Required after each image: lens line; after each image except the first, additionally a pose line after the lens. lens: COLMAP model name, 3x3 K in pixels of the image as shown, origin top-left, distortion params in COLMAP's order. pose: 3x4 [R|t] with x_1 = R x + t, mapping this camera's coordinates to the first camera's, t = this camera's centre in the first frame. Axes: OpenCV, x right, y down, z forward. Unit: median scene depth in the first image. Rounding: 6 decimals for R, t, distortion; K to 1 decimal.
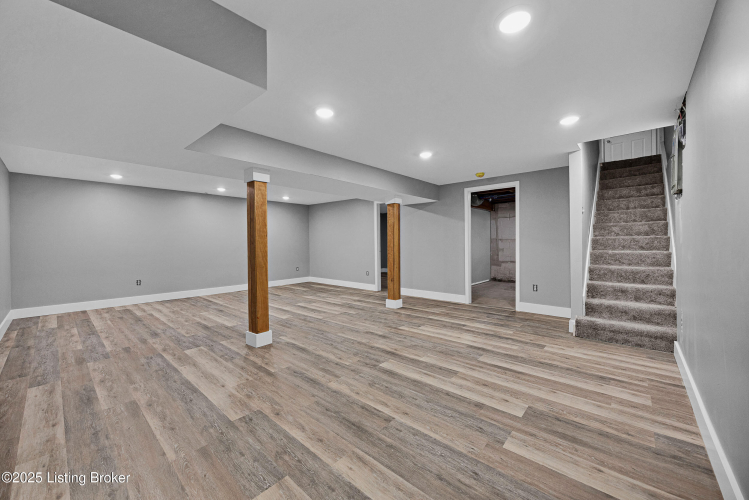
lens RADIAL K [[288.5, 0, 370.9], [0, 288.5, 247.1], [0, 0, 1]] dist [-0.003026, 0.000473]
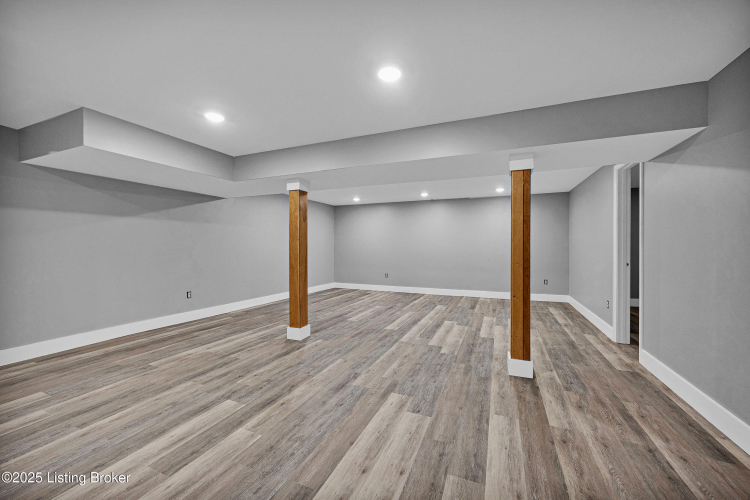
lens RADIAL K [[288.8, 0, 374.6], [0, 288.8, 246.9], [0, 0, 1]] dist [-0.003026, 0.000473]
pose [[0.326712, 0.007911, -0.945091, 0.824052], [-0.018049, 0.999835, 0.002130, -0.016915], [0.944951, 0.016362, 0.326801, 1.015886]]
